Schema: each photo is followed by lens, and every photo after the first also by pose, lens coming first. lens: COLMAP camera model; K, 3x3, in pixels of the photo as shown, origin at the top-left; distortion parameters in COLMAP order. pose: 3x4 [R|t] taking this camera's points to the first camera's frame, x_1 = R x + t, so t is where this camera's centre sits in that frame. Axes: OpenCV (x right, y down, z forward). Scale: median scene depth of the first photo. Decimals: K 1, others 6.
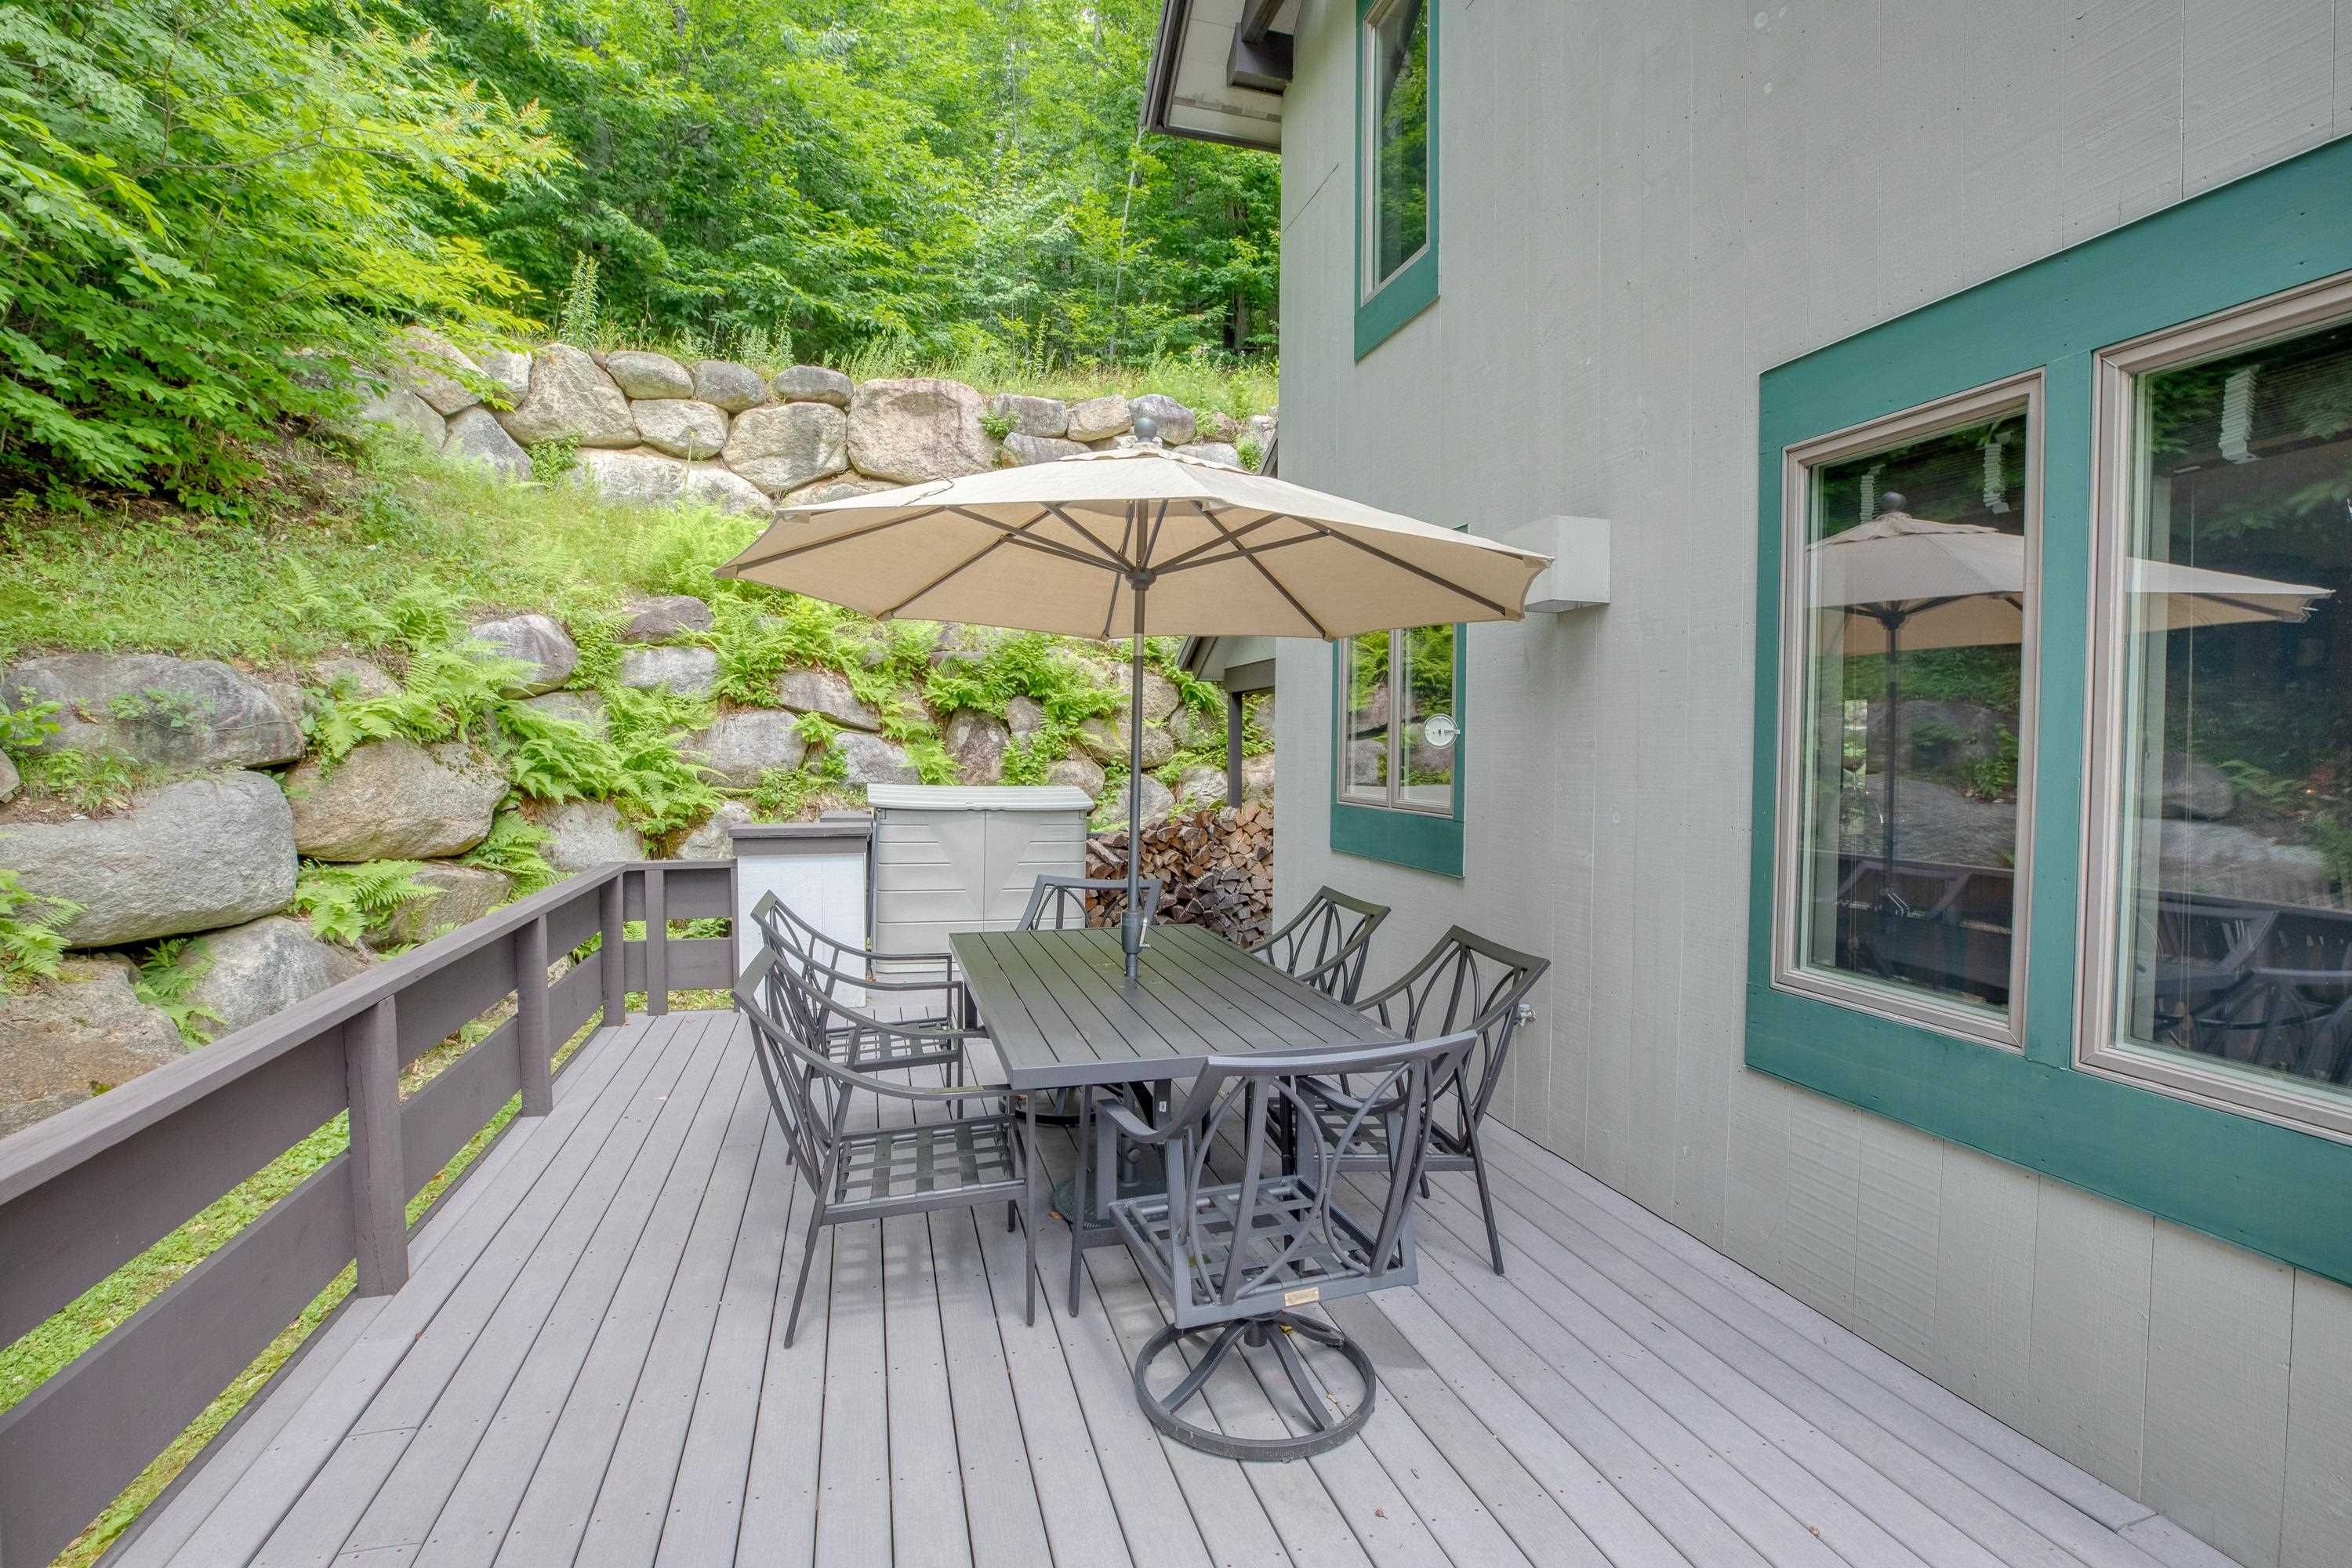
lens RADIAL K [[1090.9, 0, 1200.6], [0, 1090.9, 775.5], [0, 0, 1]] dist [-0.038591, 0.010850]
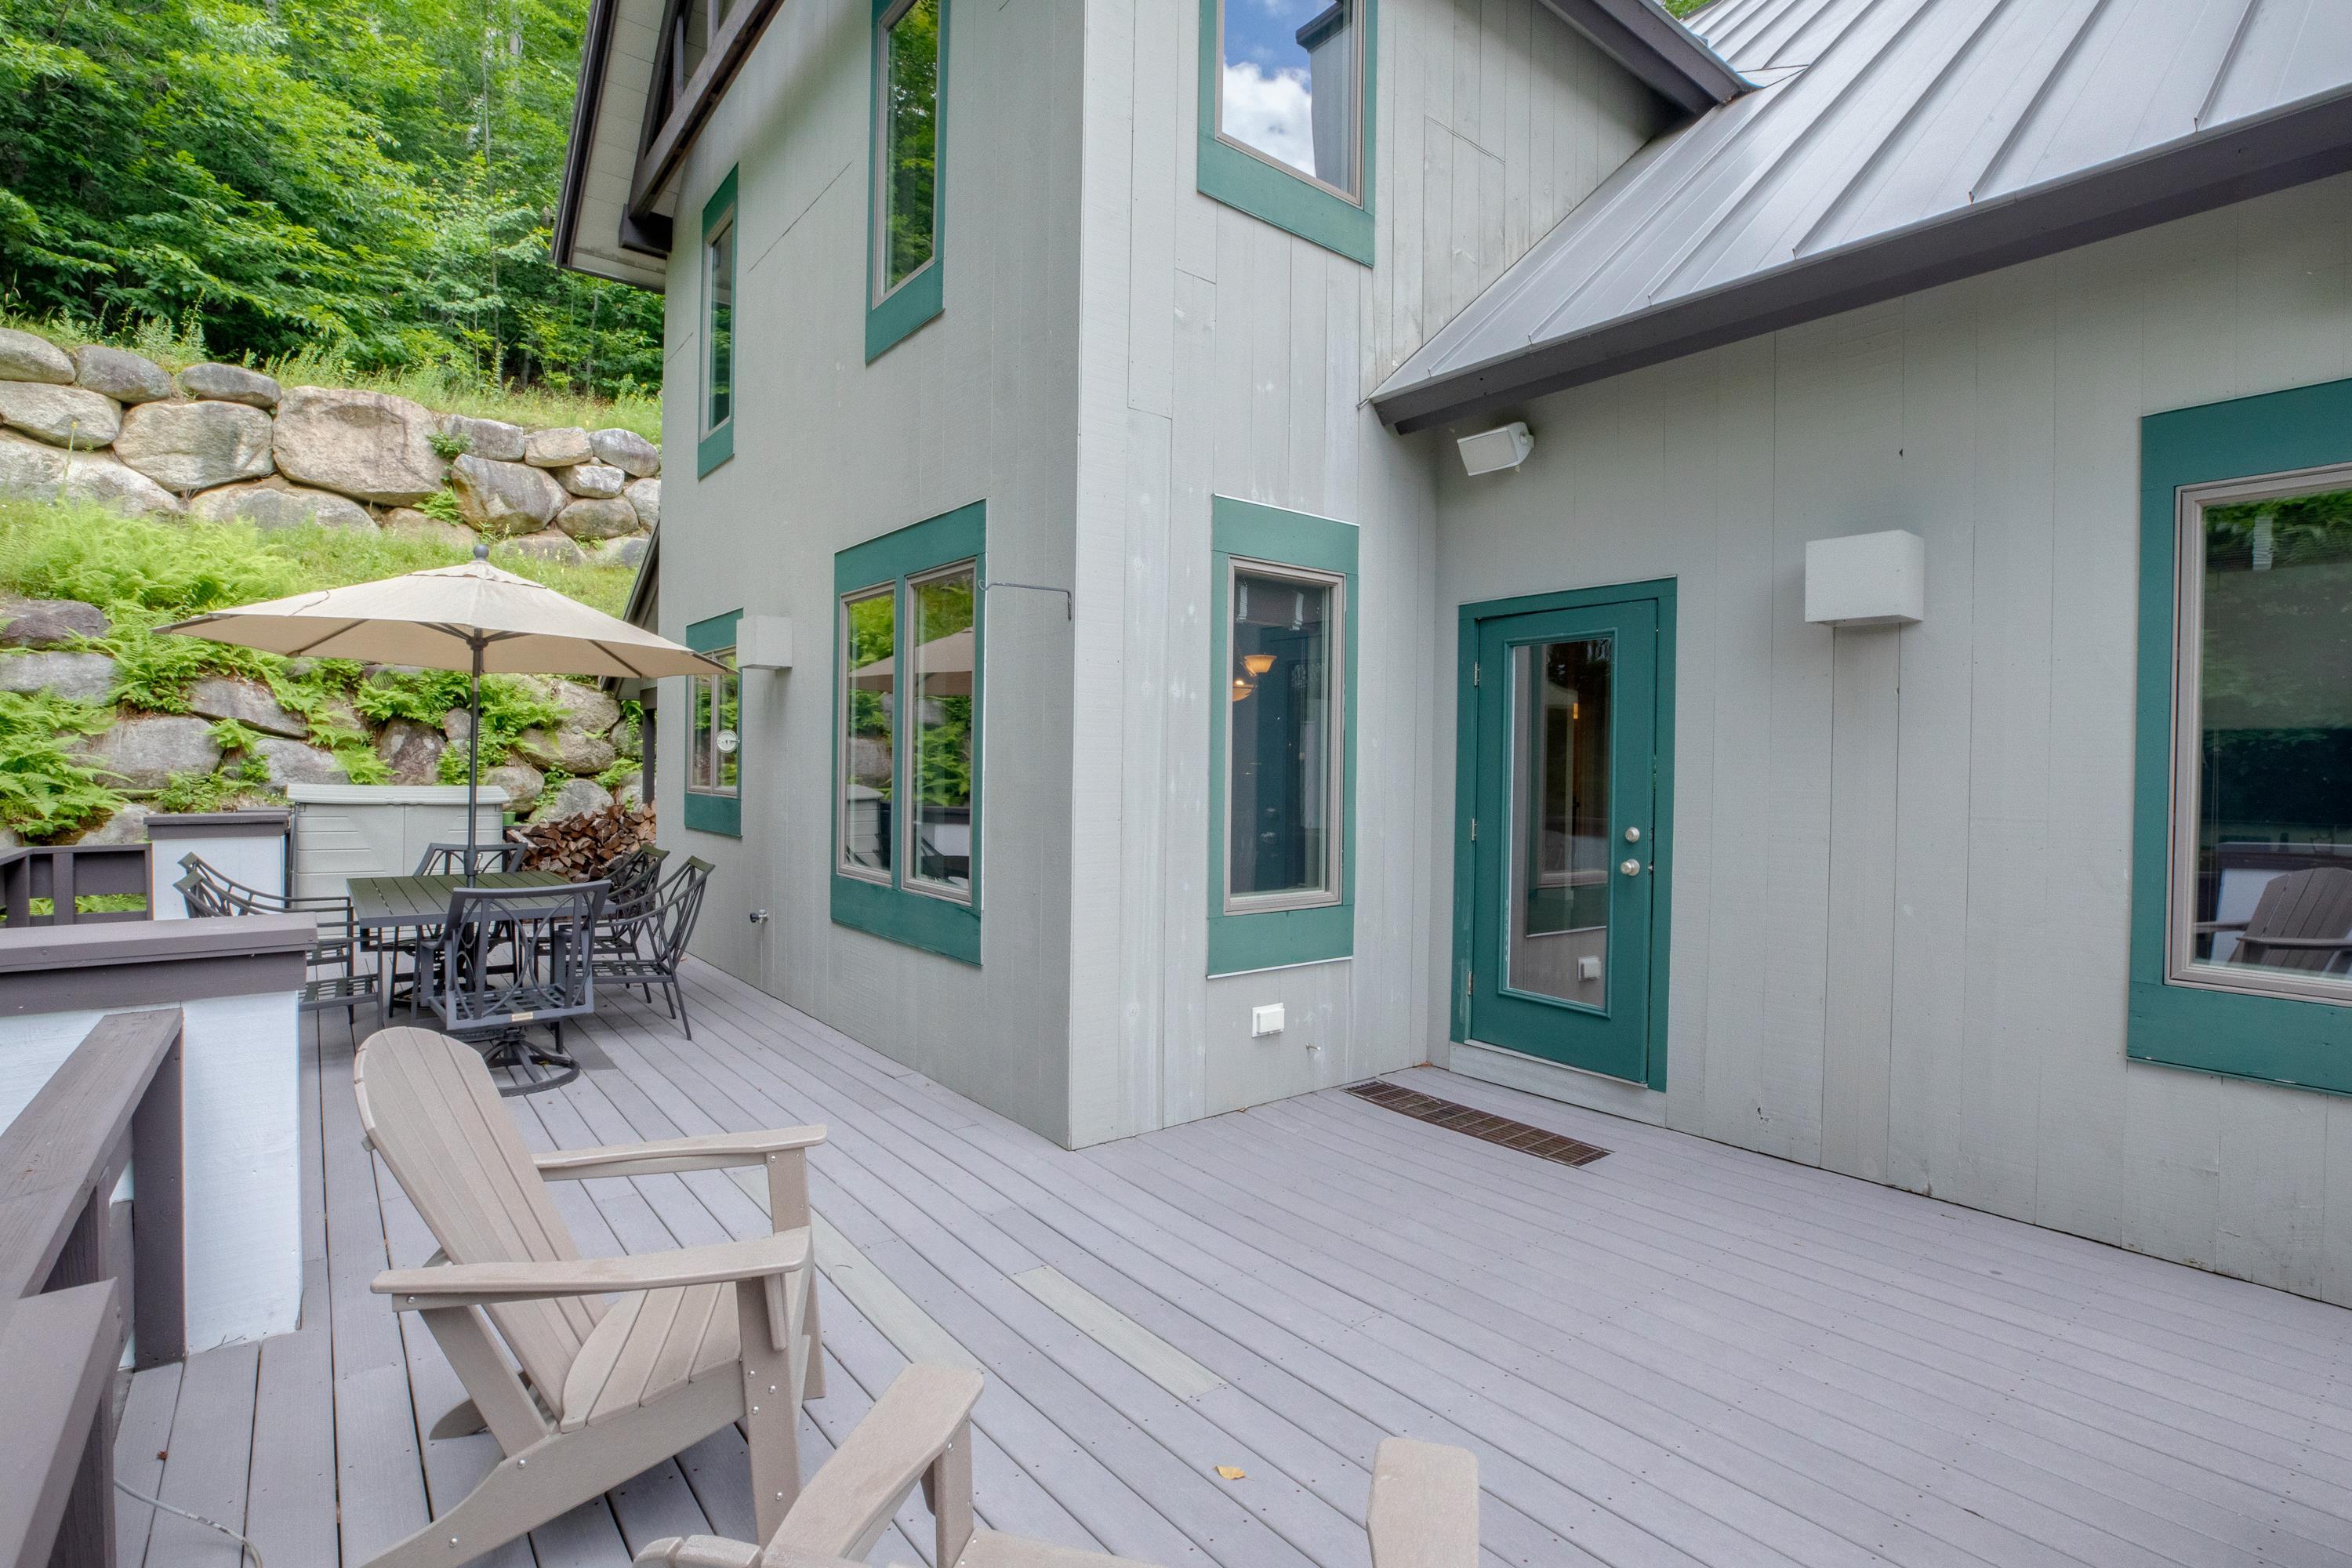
lens RADIAL K [[1090.9, 0, 1166.5], [0, 1090.9, 780.3], [0, 0, 1]] dist [-0.038591, 0.010850]
pose [[0.928998, -0.000995, 0.370083, 0.094479], [0.004493, 0.999953, -0.008591, 0.012633], [-0.370058, 0.009644, 0.928959, -0.266653]]
